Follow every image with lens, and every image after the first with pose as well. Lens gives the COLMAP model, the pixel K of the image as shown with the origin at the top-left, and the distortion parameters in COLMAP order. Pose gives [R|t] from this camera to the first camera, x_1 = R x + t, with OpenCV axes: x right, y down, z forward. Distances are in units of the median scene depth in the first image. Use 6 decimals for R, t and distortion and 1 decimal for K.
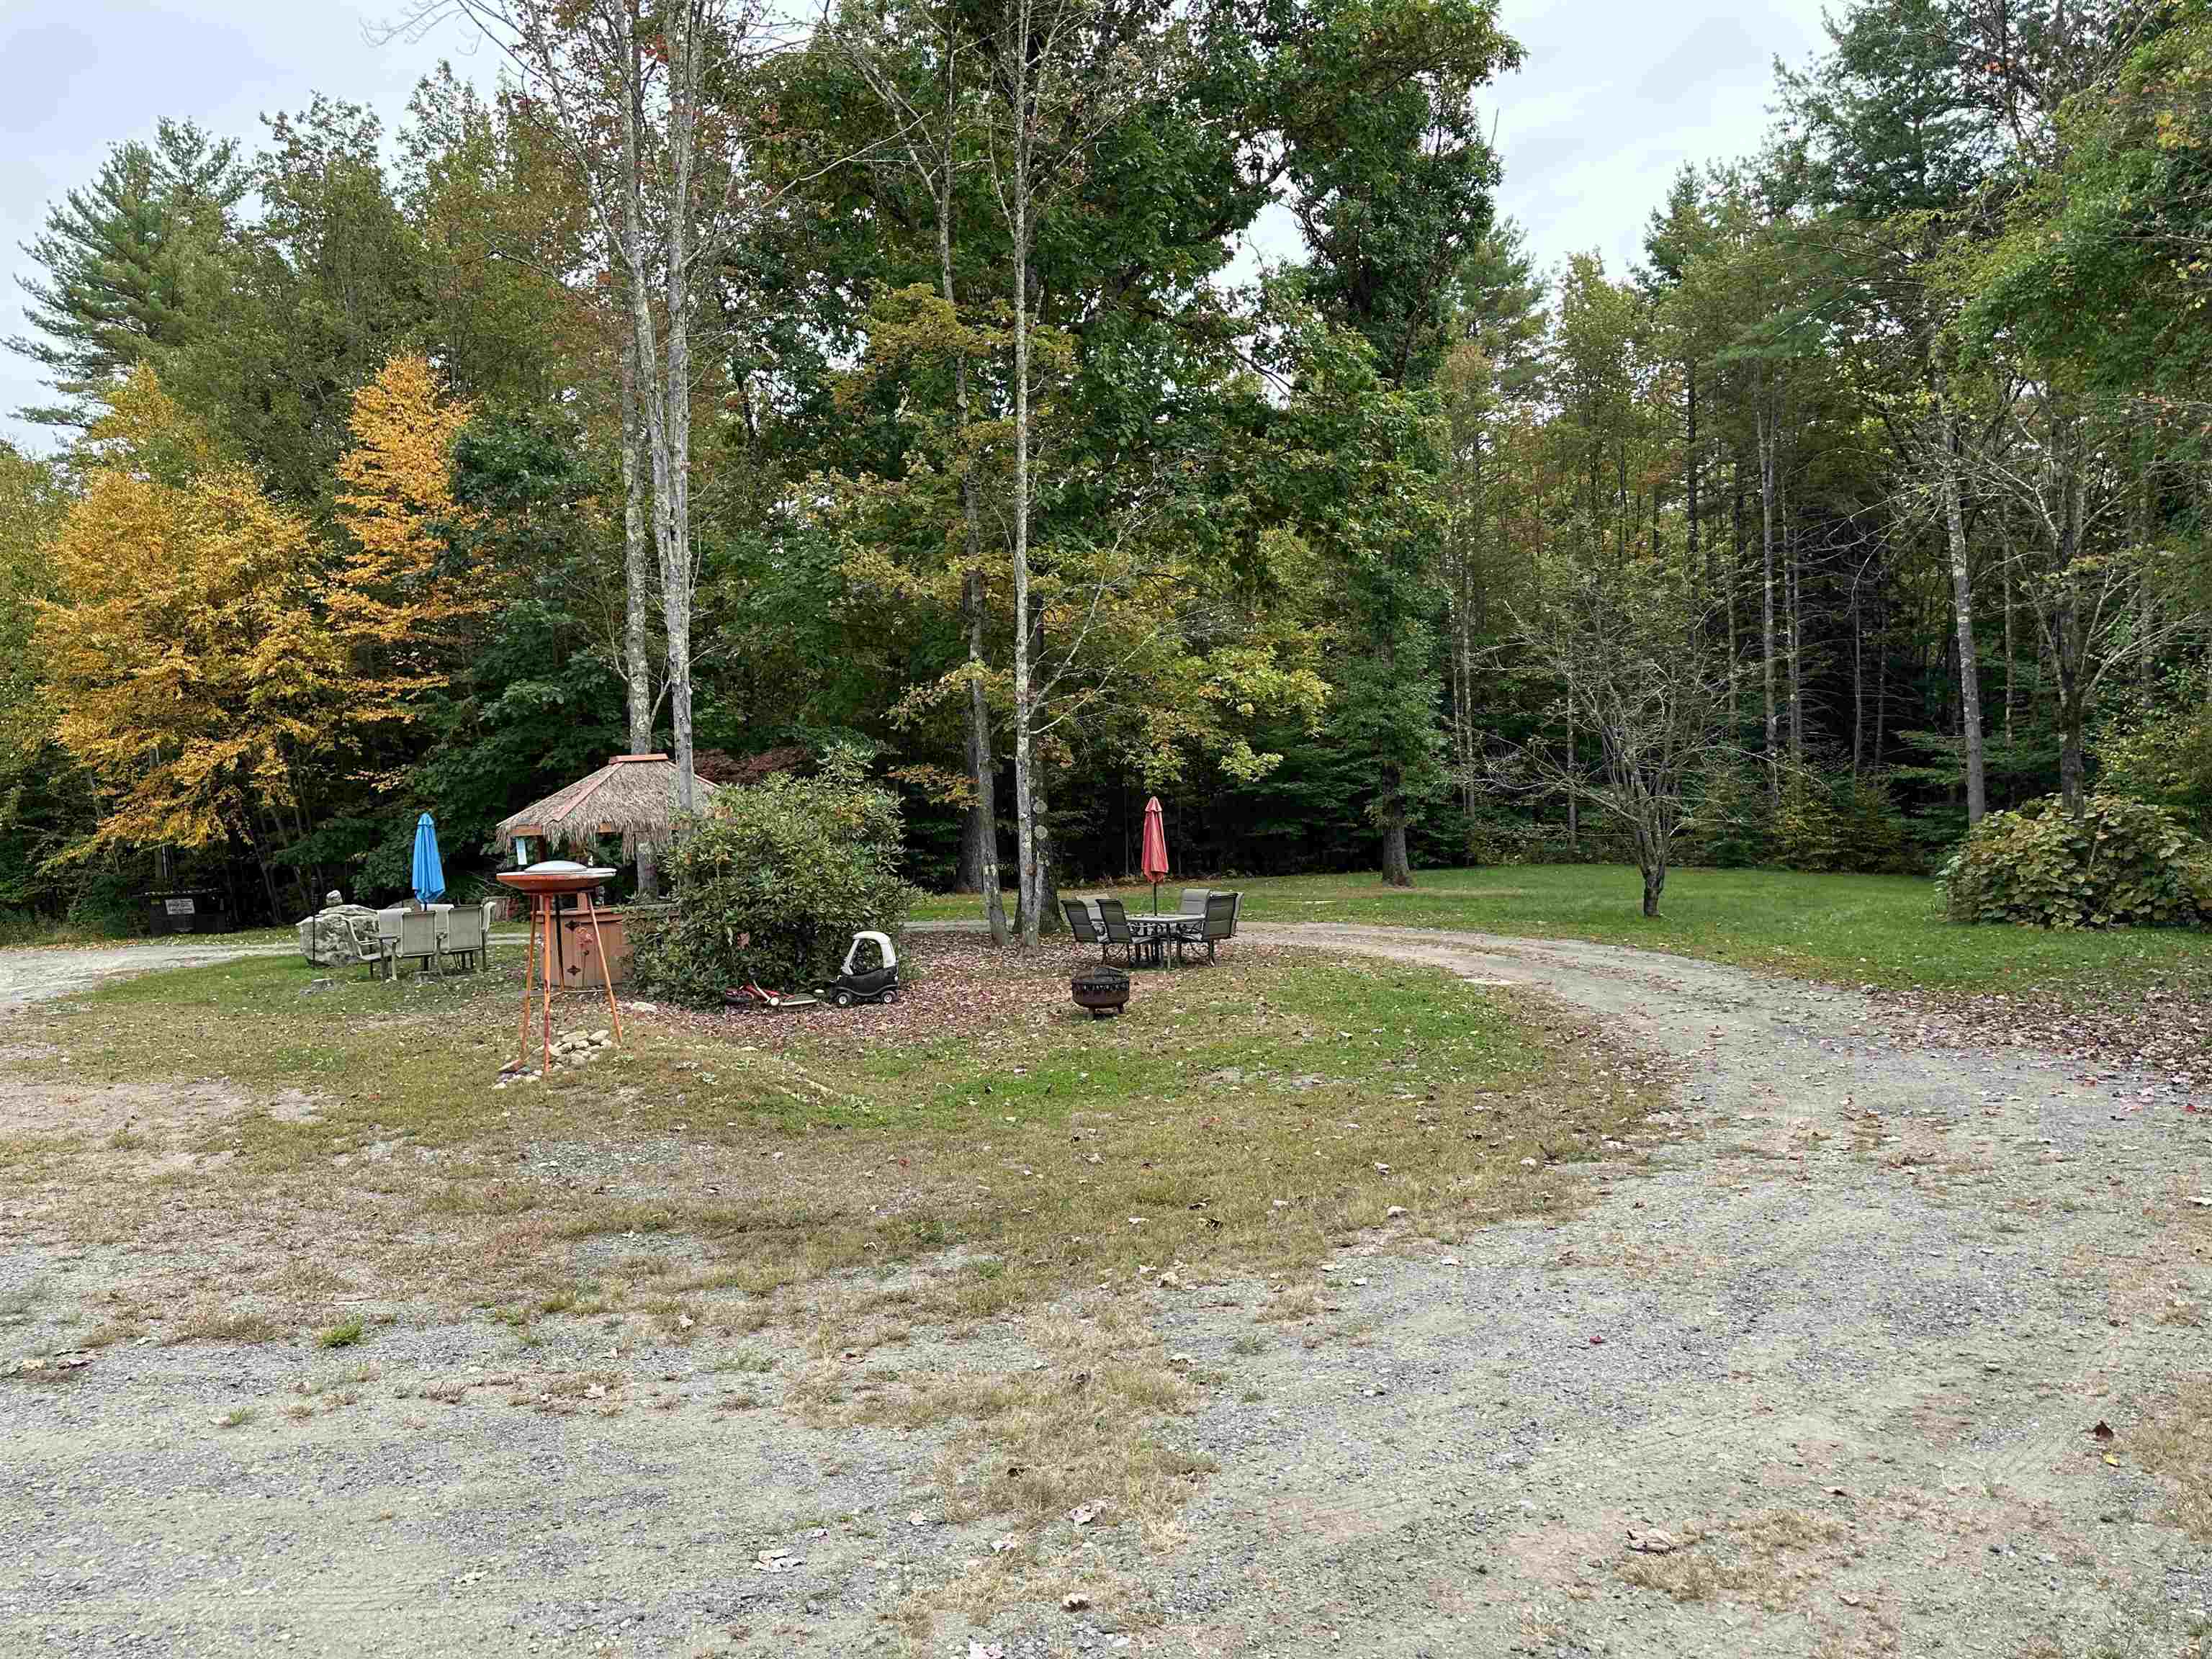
lens RADIAL K [[1568.5, 0, 1139.8], [0, 1568.5, 819.4], [0, 0, 1]] dist [0.010376, -0.020358]
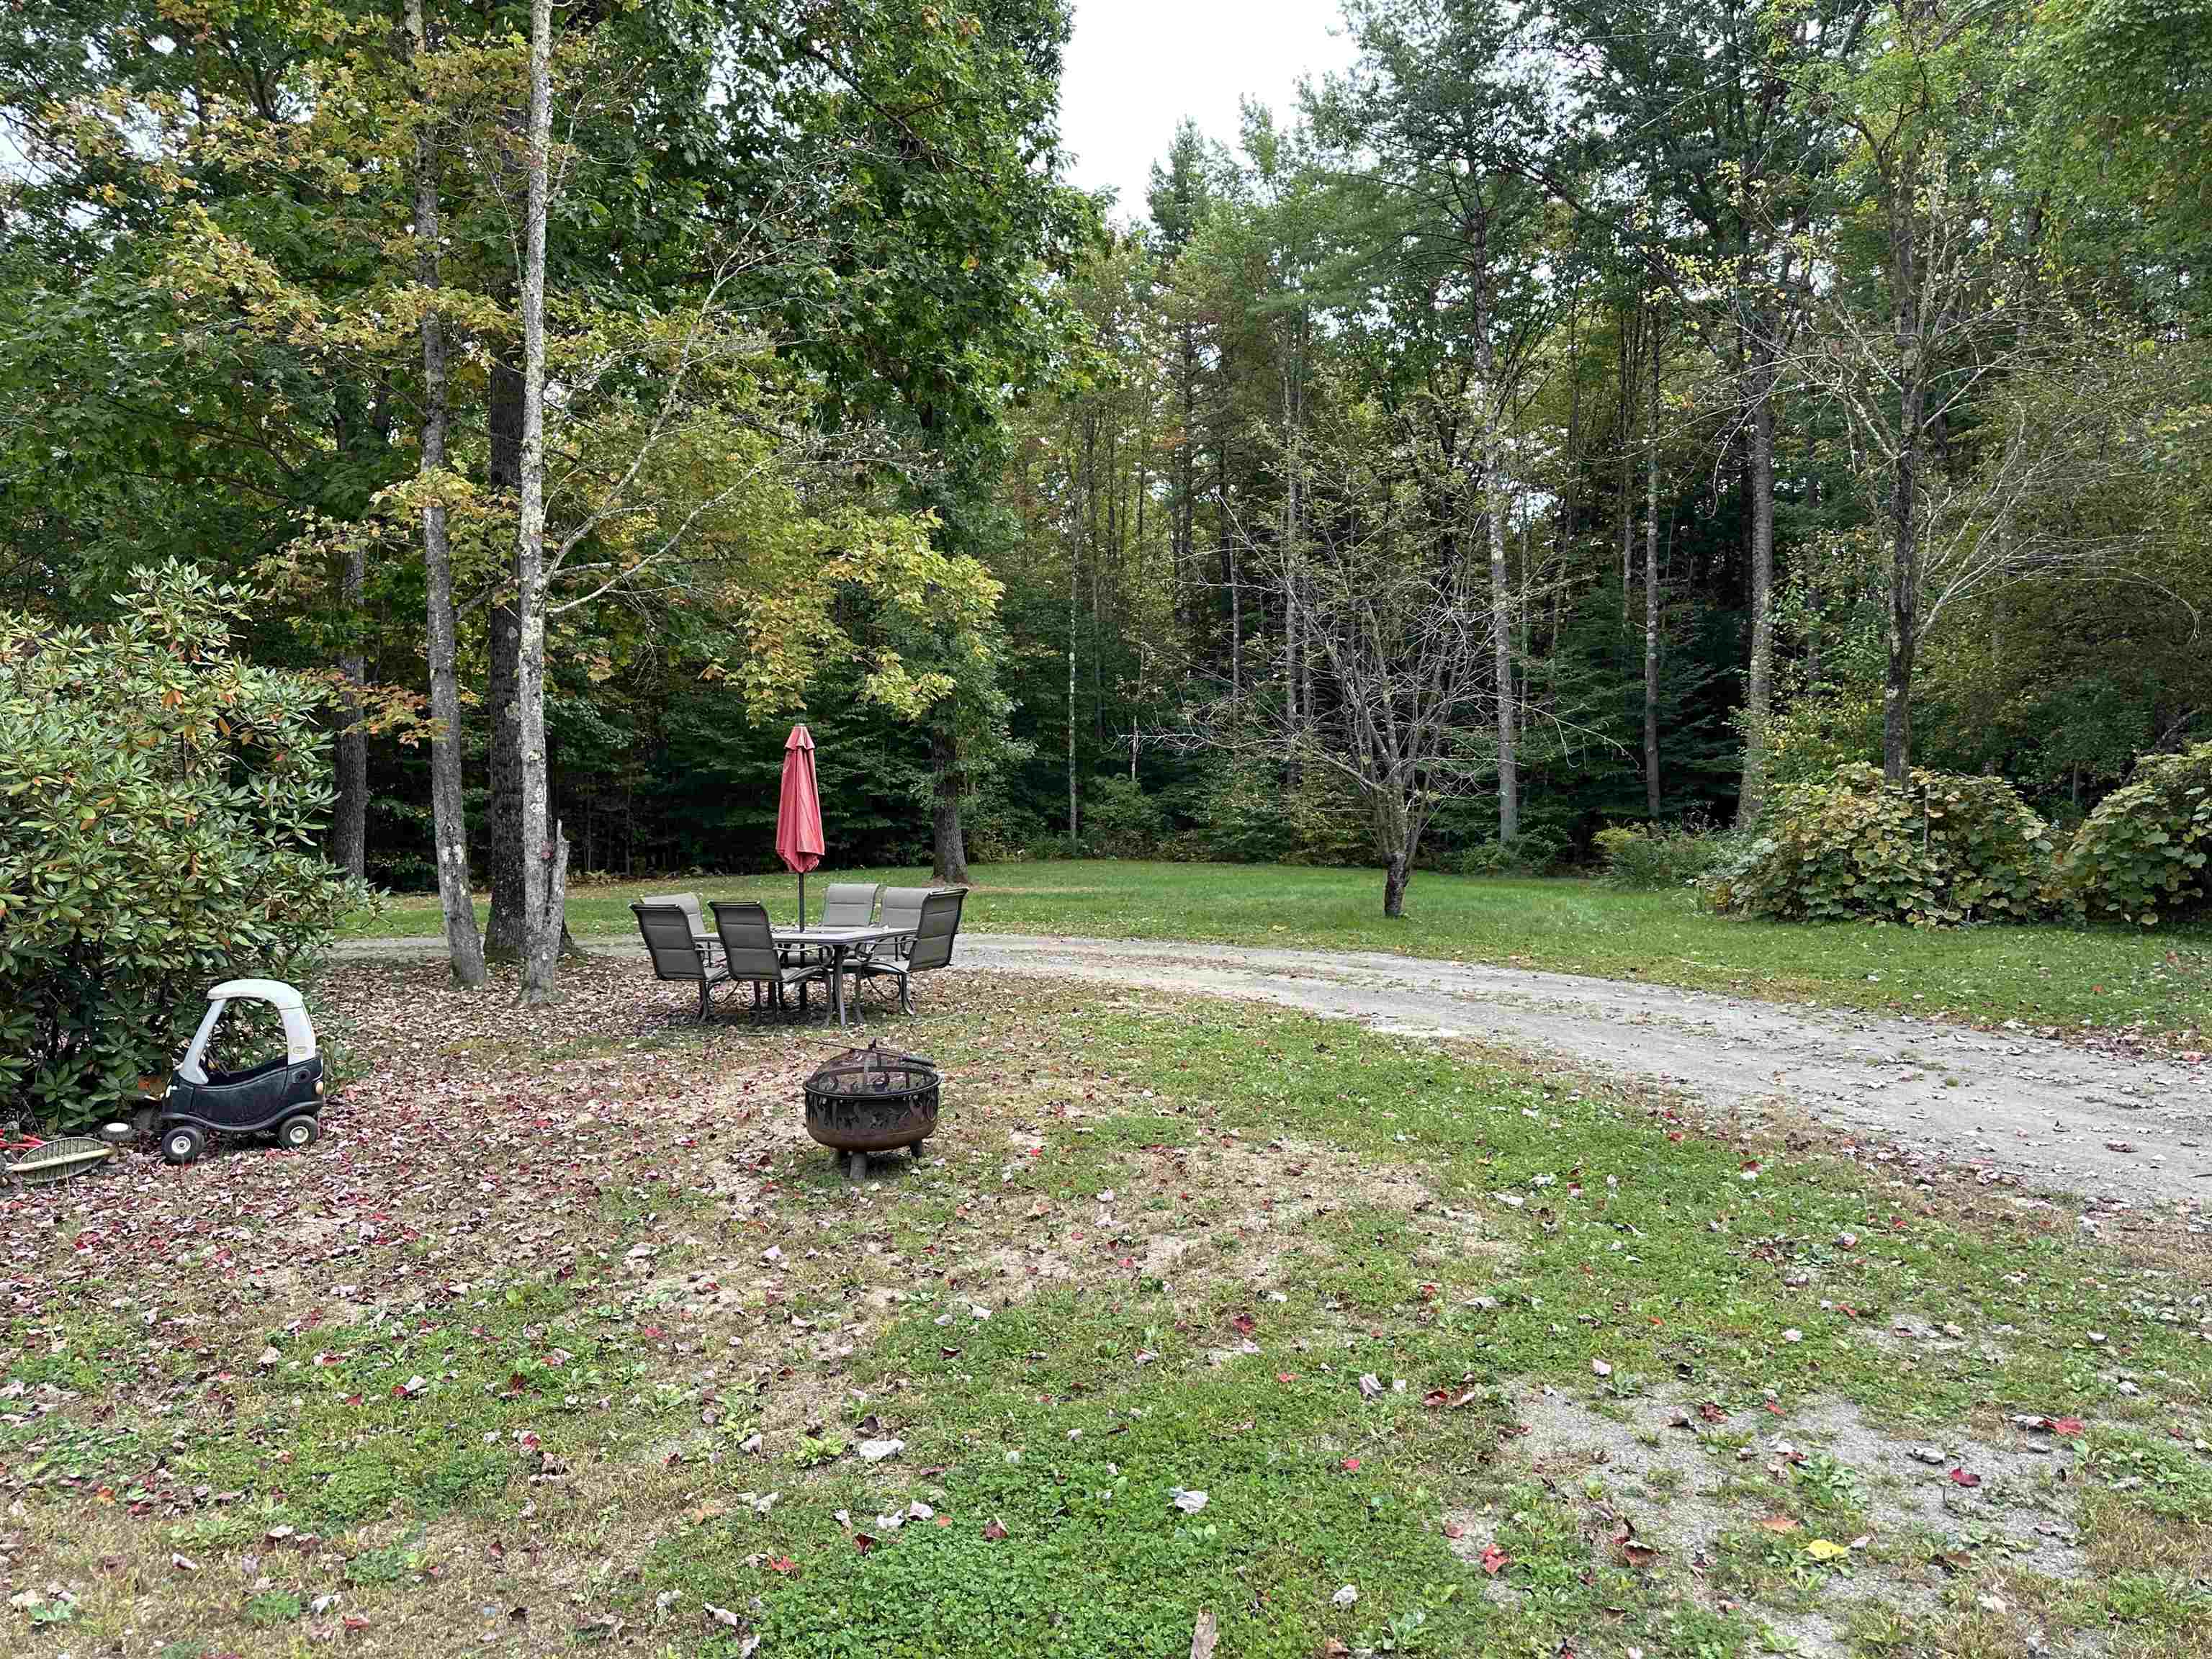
lens RADIAL K [[1542.8, 0, 1117.8], [0, 1542.8, 823.3], [0, 0, 1]] dist [0.088132, -0.117626]
pose [[0.930601, 0.009247, 0.365919, -0.084565], [-0.009413, 0.999955, -0.001330, 0.020680], [-0.365914, -0.002207, 0.930646, 0.396845]]
